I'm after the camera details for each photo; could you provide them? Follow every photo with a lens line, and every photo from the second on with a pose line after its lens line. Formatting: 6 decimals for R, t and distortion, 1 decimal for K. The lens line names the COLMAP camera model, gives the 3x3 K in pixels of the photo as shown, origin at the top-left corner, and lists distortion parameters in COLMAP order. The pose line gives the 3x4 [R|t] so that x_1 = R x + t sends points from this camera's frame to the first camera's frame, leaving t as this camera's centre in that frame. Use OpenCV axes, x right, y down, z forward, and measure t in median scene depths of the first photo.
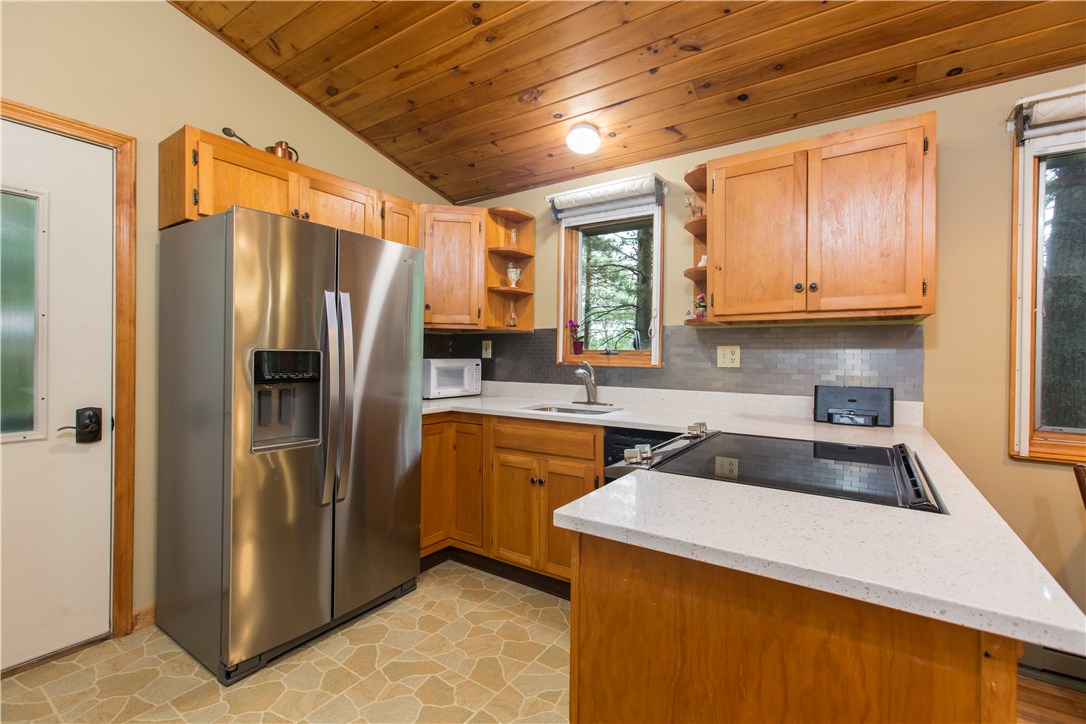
lens RADIAL K [[484.1, 0, 540.1], [0, 484.1, 355.4], [0, 0, 1]] dist [-0.003675, 0.009168]
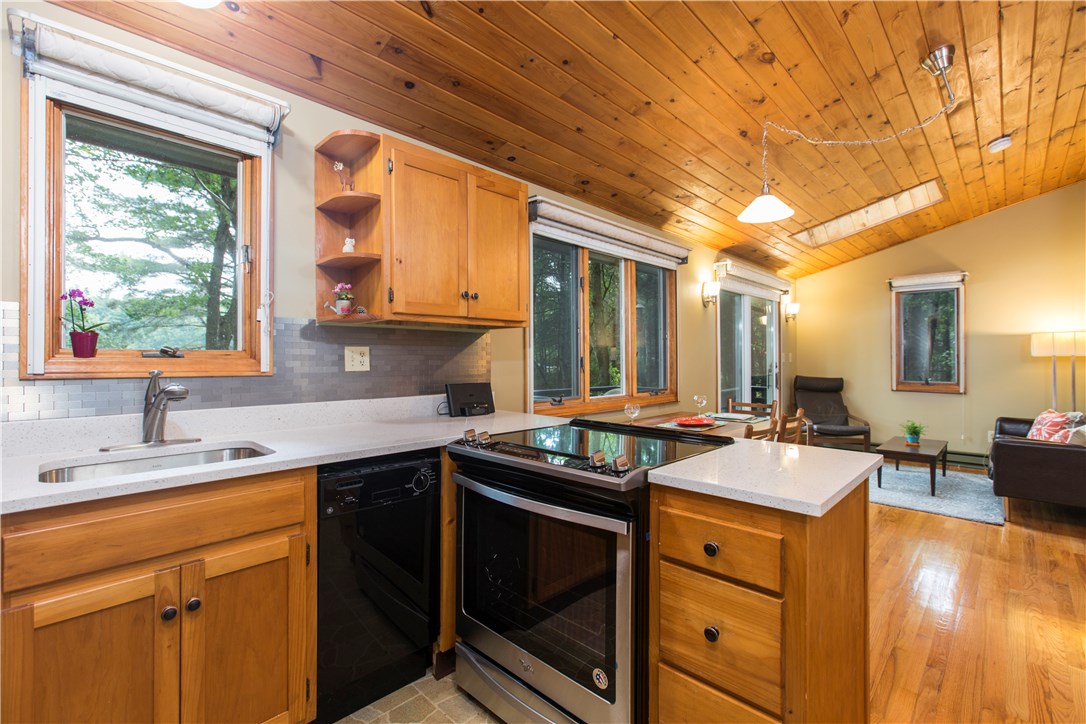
lens RADIAL K [[484.1, 0, 540.1], [0, 484.1, 355.4], [0, 0, 1]] dist [-0.003675, 0.009168]
pose [[0.173672, -0.002657, 0.984800, -0.407555], [0.003106, 0.999993, 0.002150, -0.004406], [-0.984799, 0.002685, 0.173679, 0.507201]]
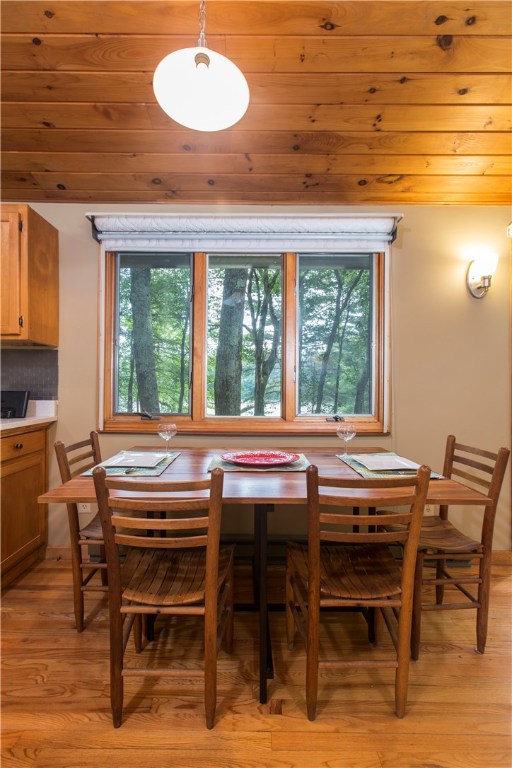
lens RADIAL K [[342.4, 0, 256.0], [0, 342.4, 384.0], [0, 0, 1]] dist [-0.003675, 0.009168]
pose [[0.829566, 0.002202, 0.558404, 0.570363], [-0.000450, 0.999995, -0.003275, 0.038169], [-0.558408, 0.002465, 0.829562, -0.191283]]
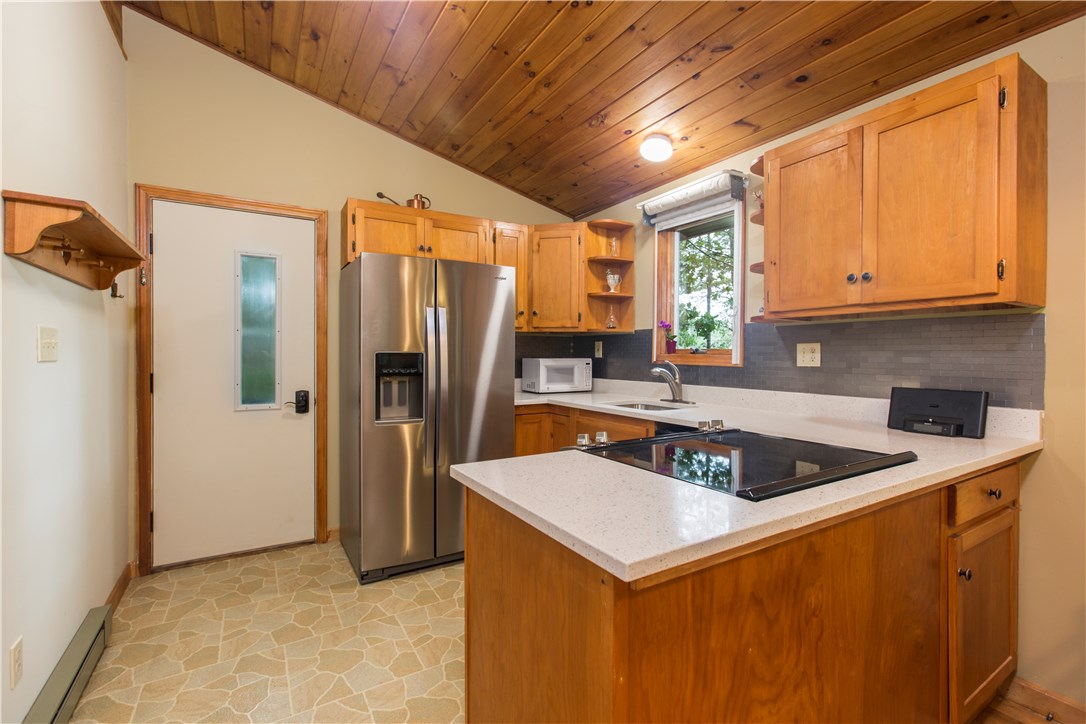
lens RADIAL K [[484.1, 0, 540.1], [0, 484.1, 355.4], [0, 0, 1]] dist [-0.003675, 0.009168]
pose [[0.908241, -0.005303, -0.418415, 0.301517], [0.005216, 0.999985, -0.001352, 0.001713], [0.418416, -0.000955, 0.908255, -0.057766]]
